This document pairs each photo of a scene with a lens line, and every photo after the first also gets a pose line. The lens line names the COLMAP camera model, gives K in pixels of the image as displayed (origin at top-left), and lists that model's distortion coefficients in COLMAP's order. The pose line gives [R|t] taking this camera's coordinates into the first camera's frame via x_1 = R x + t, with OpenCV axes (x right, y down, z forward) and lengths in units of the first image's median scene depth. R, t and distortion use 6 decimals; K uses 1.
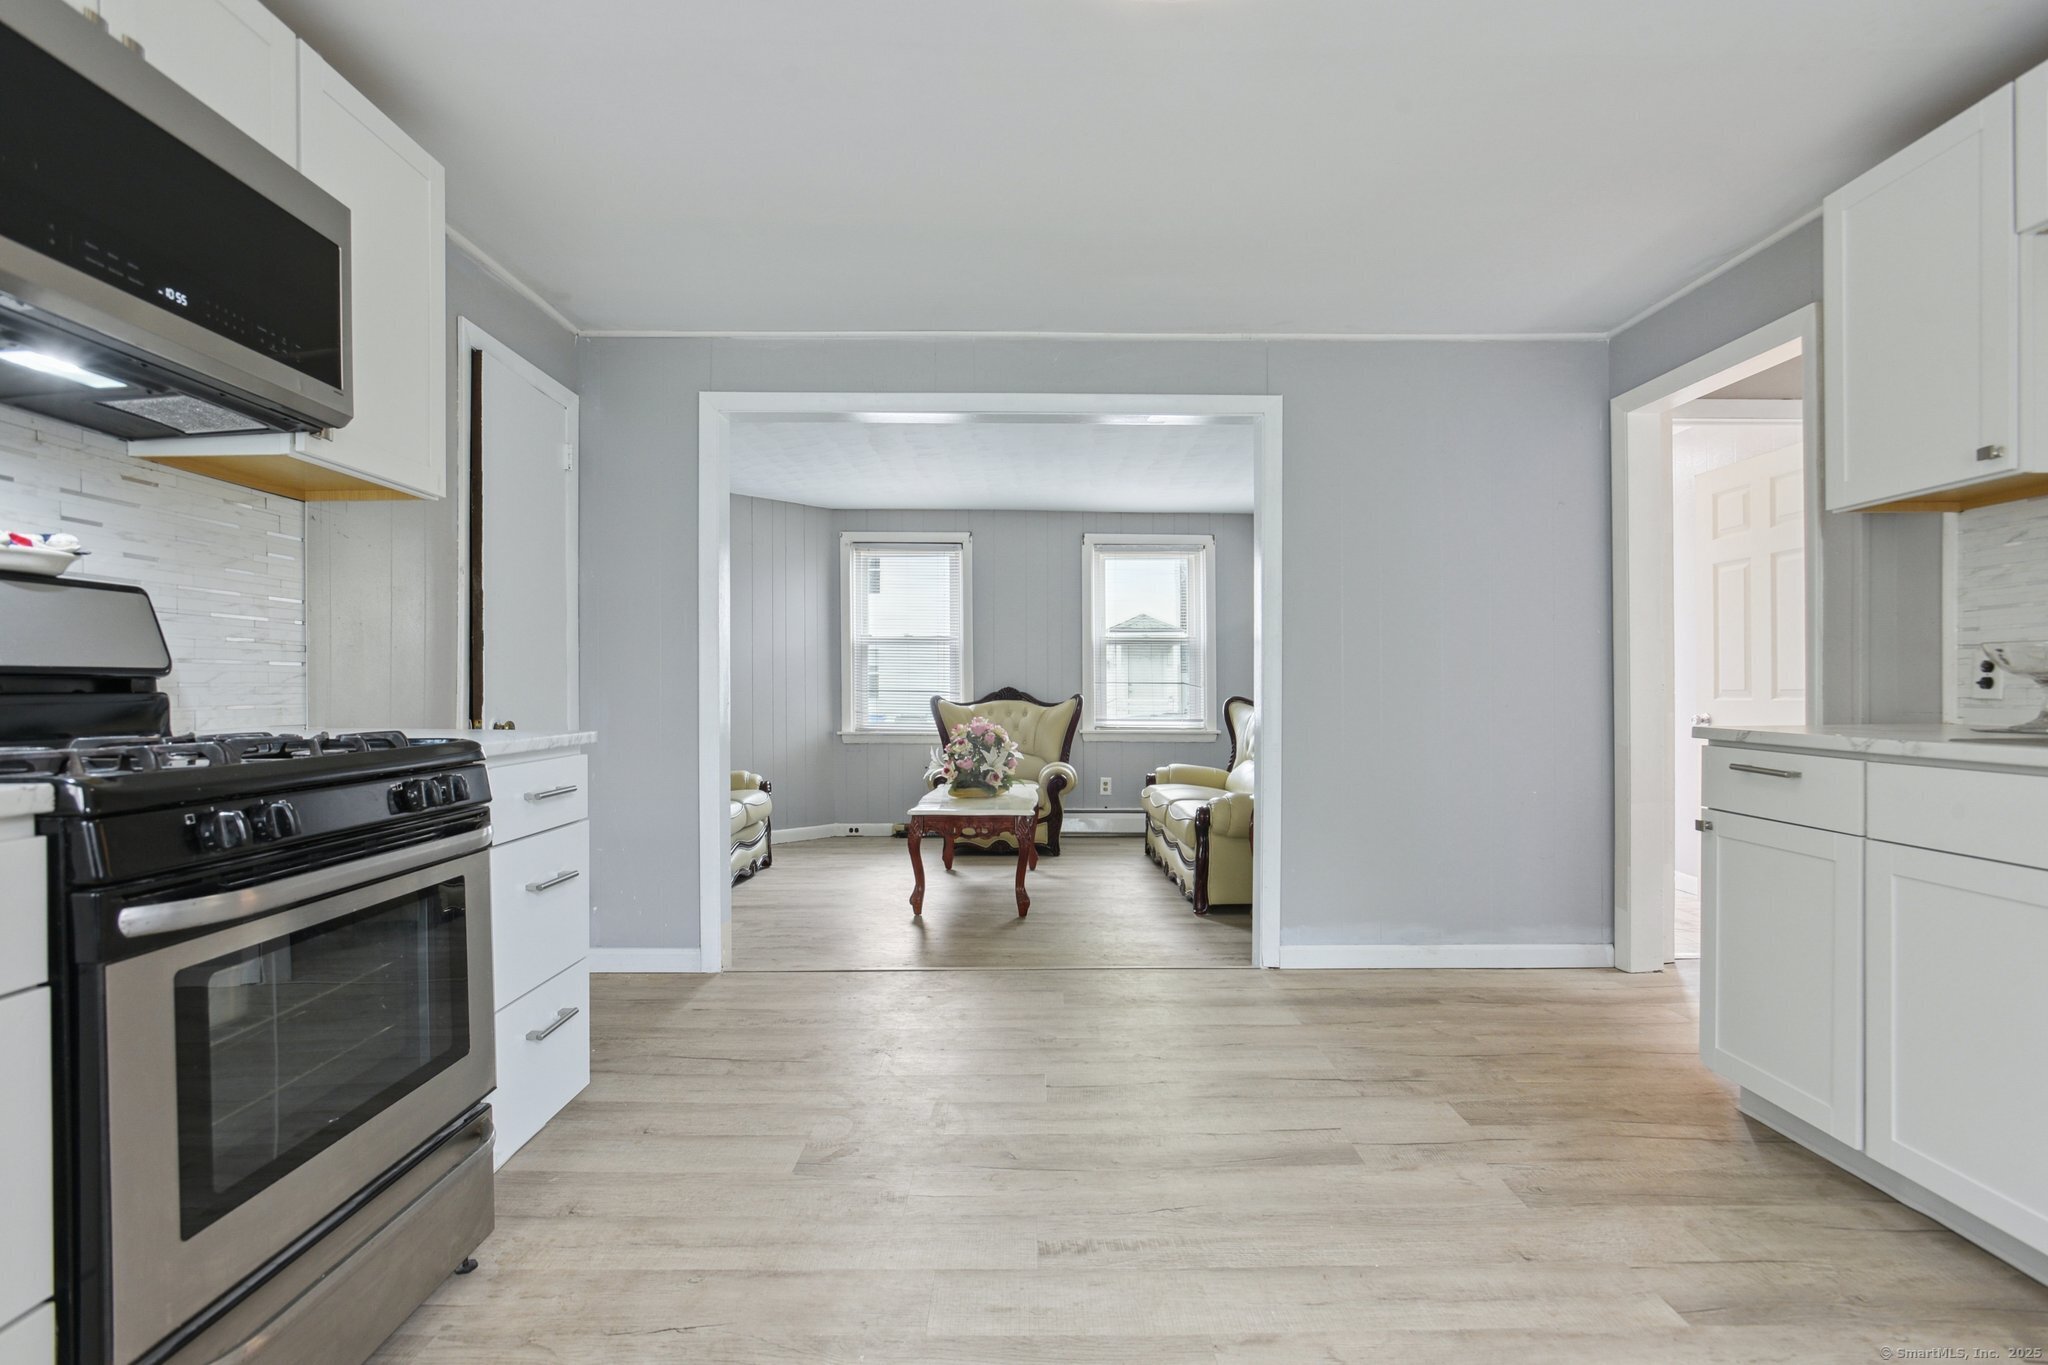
lens RADIAL K [[994.2, 0, 1040.0], [0, 994.2, 691.9], [0, 0, 1]] dist [-0.045076, 0.021838]
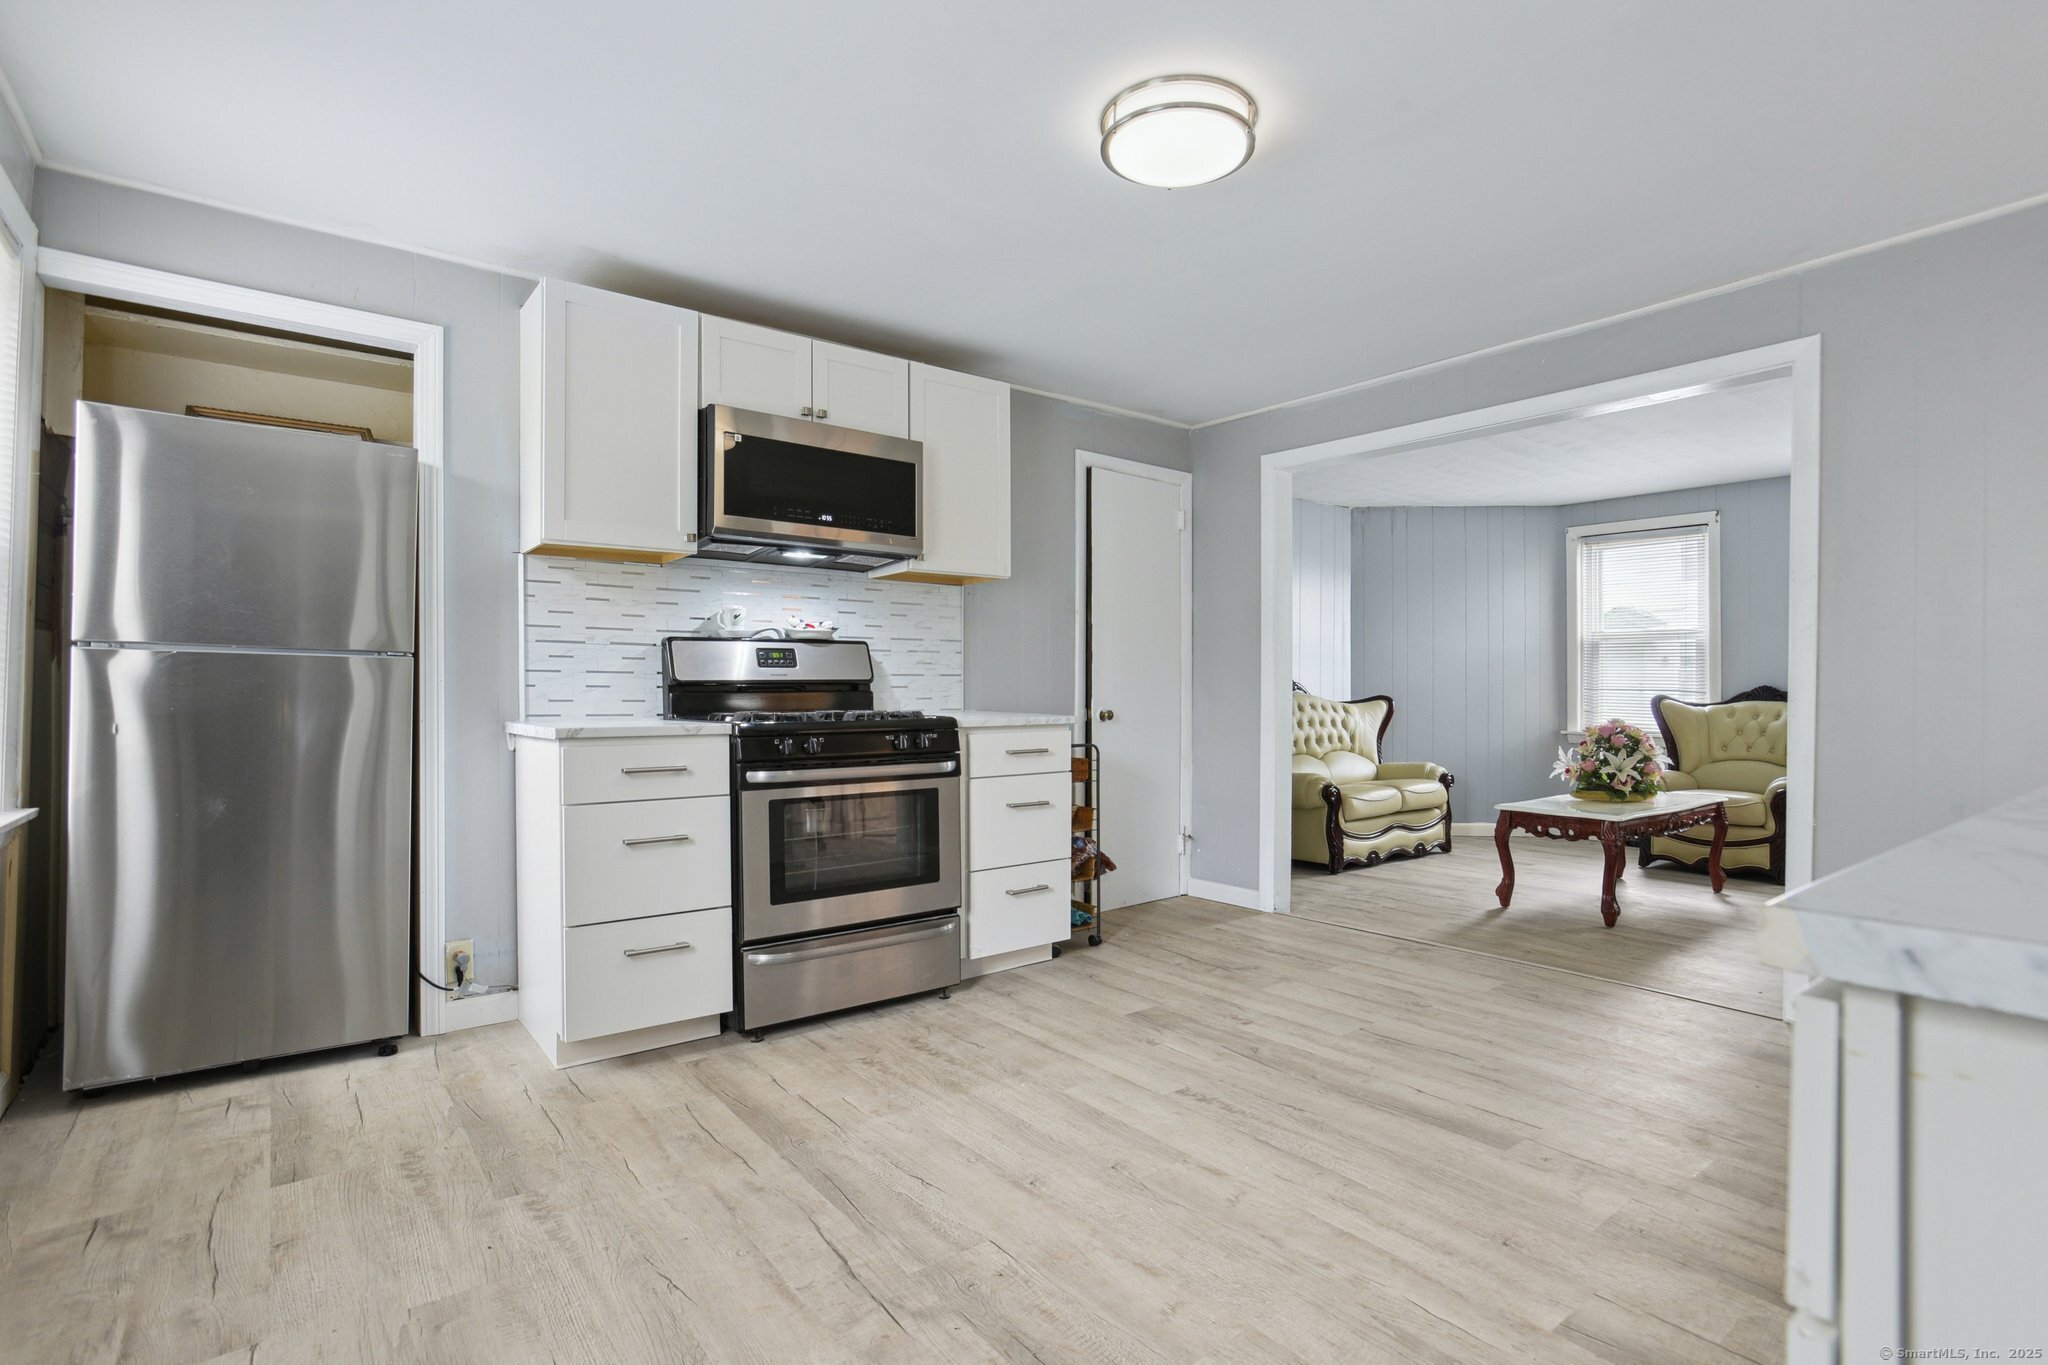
lens RADIAL K [[994.2, 0, 1042.5], [0, 994.2, 690.7], [0, 0, 1]] dist [-0.045076, 0.021838]
pose [[0.612163, 0.003512, -0.790724, 0.601735], [-0.001927, 0.999994, 0.002950, -0.003902], [0.790729, -0.000282, 0.612166, -0.012191]]
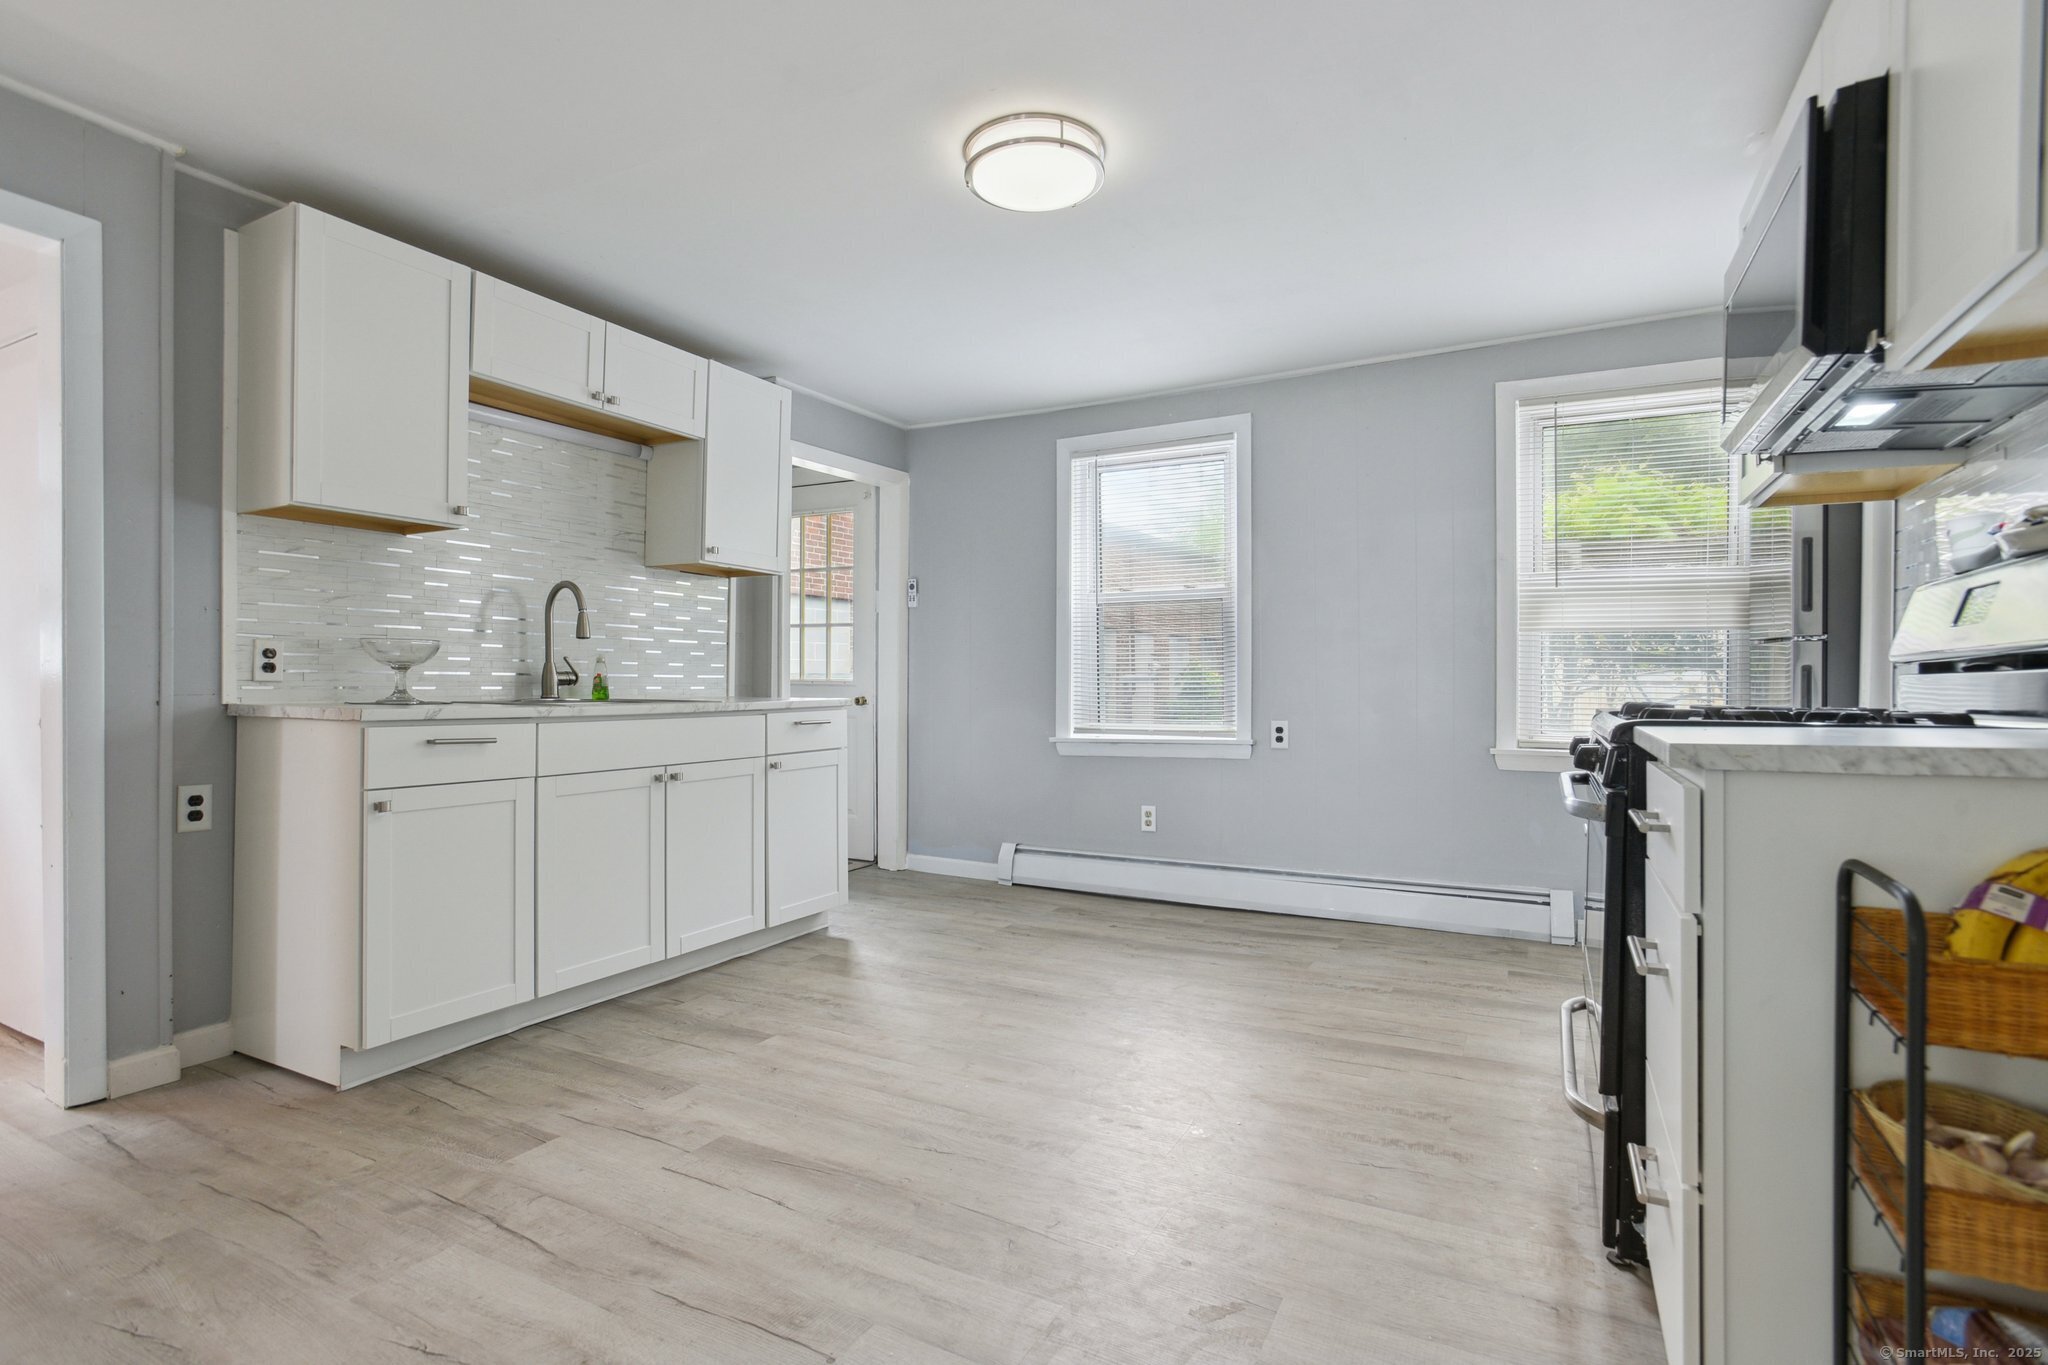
lens RADIAL K [[994.2, 0, 1034.2], [0, 994.2, 680.0], [0, 0, 1]] dist [-0.045076, 0.021838]
pose [[-0.878039, 0.001449, 0.478588, -0.314975], [0.001164, 0.999999, -0.000894, 0.005942], [-0.478588, -0.000228, -0.878039, 1.239285]]
